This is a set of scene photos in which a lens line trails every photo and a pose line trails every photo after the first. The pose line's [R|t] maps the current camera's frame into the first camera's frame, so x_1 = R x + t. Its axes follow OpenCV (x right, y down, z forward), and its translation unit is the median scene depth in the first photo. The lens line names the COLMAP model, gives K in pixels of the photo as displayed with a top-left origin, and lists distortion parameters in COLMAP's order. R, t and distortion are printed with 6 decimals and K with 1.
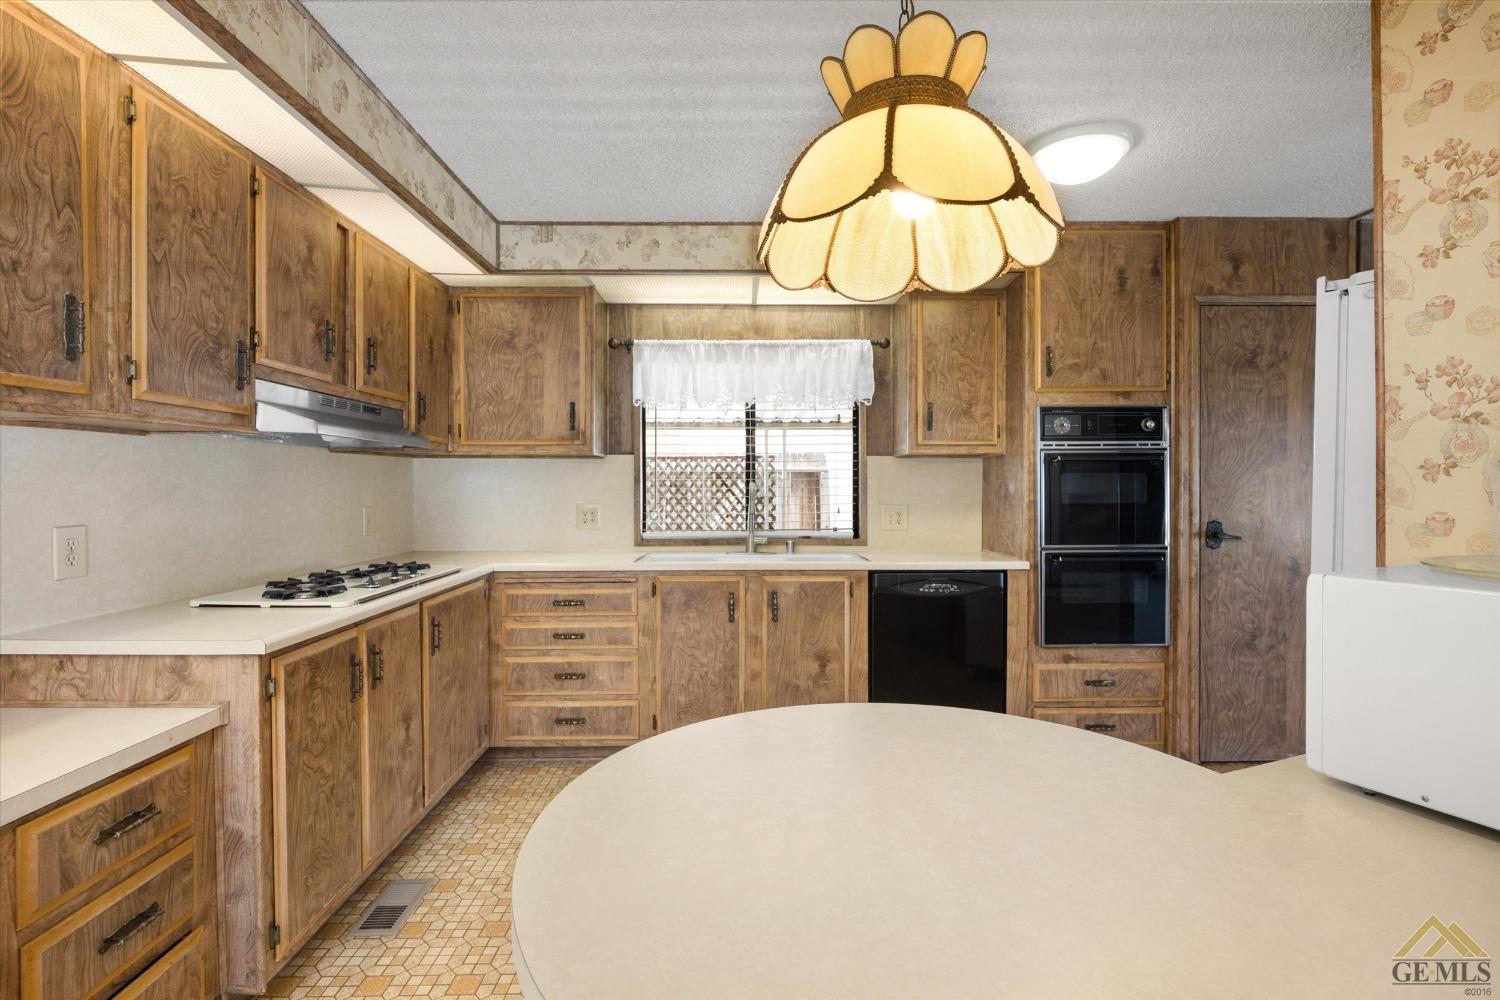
lens RADIAL K [[743.3, 0, 759.1], [0, 743.3, 491.8], [0, 0, 1]] dist [0.006883, 0.001823]
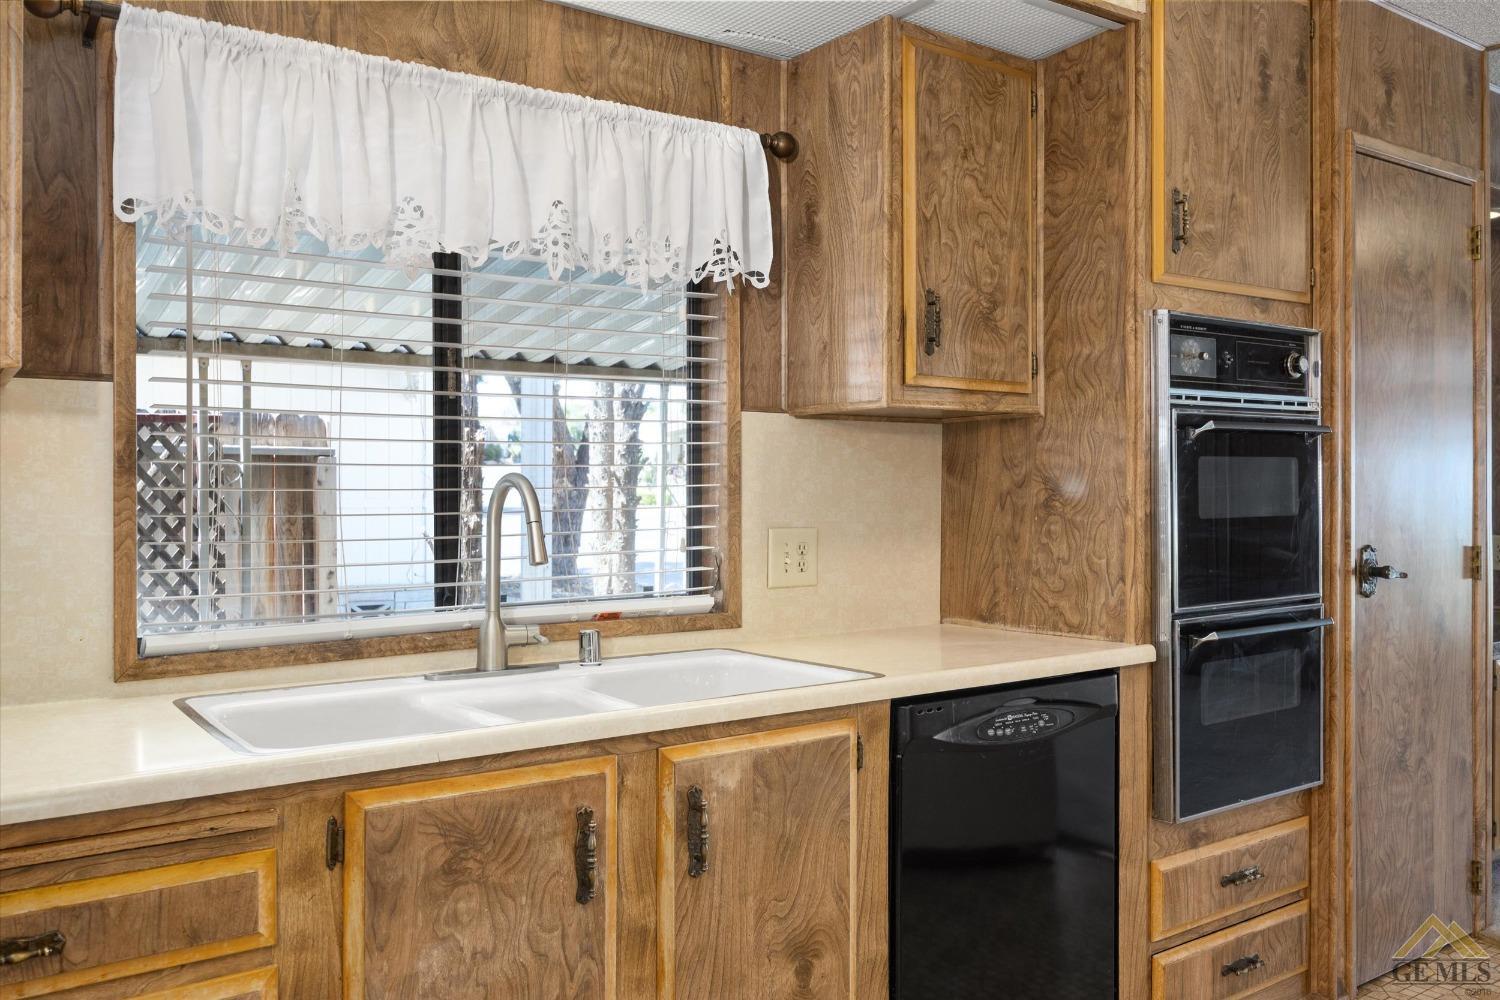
lens RADIAL K [[1206.9, 0, 766.9], [0, 1206.9, 495.1], [0, 0, 1]] dist [0.010042, -0.002454]
pose [[0.826128, -0.005533, 0.563455, -0.264053], [0.006013, 0.999981, 0.001004, -0.002312], [-0.563450, 0.002558, 0.826146, 0.513476]]
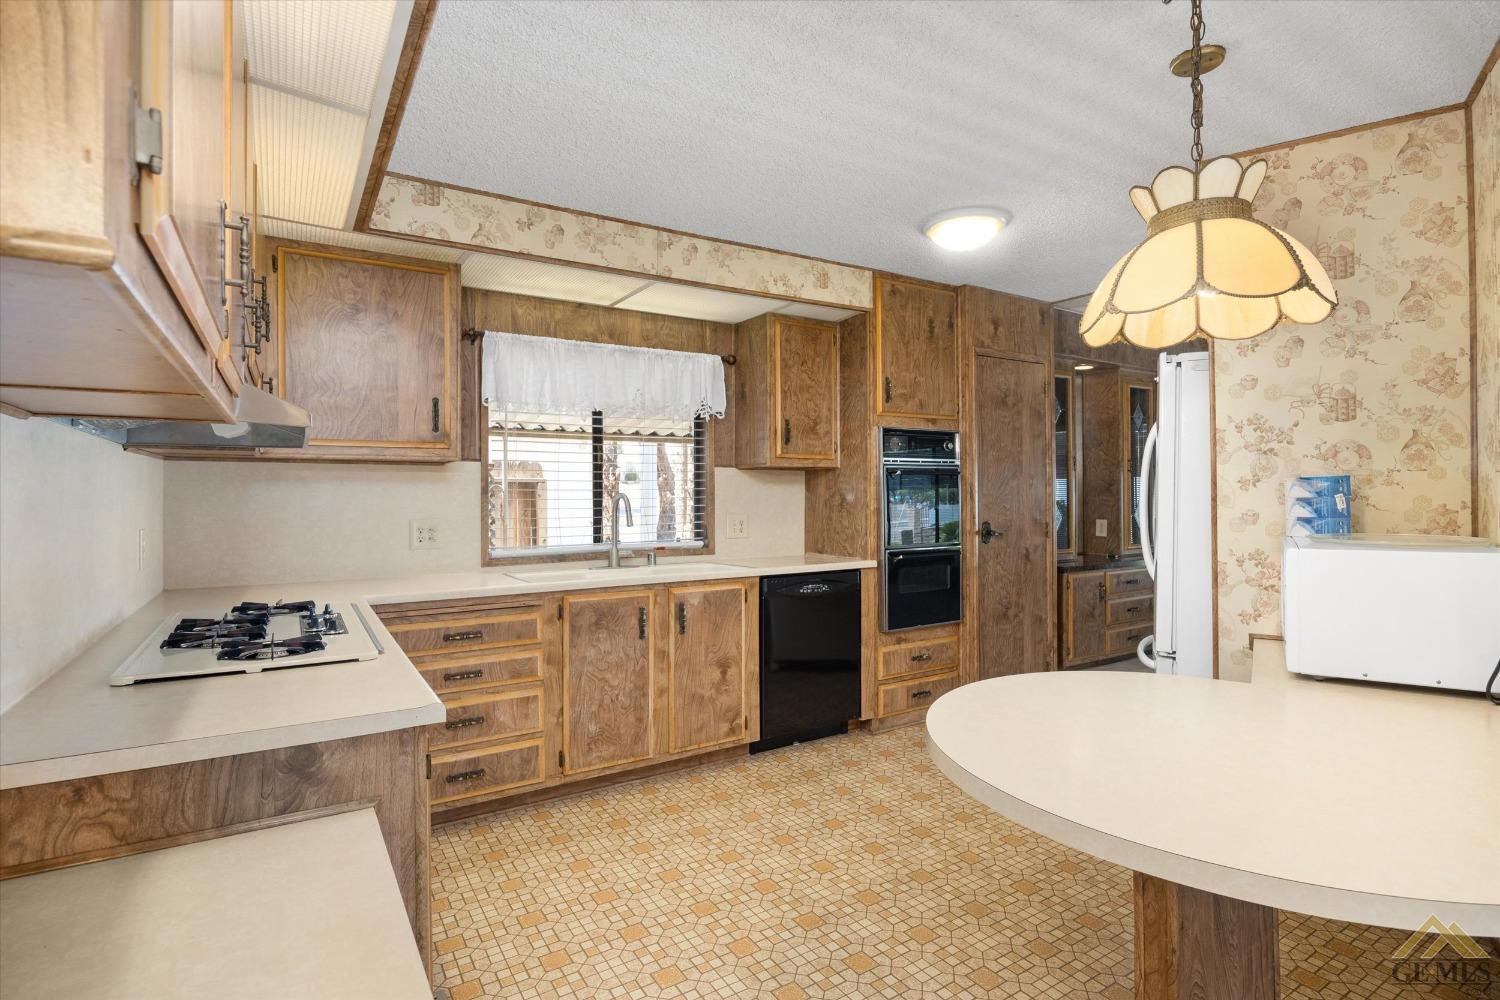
lens RADIAL K [[743.3, 0, 760.6], [0, 743.3, 495.0], [0, 0, 1]] dist [0.006883, 0.001823]
pose [[0.854573, -0.003639, 0.519318, -0.398895], [0.008934, 0.999930, -0.007694, -0.001275], [-0.519254, 0.011215, 0.854546, 0.098094]]
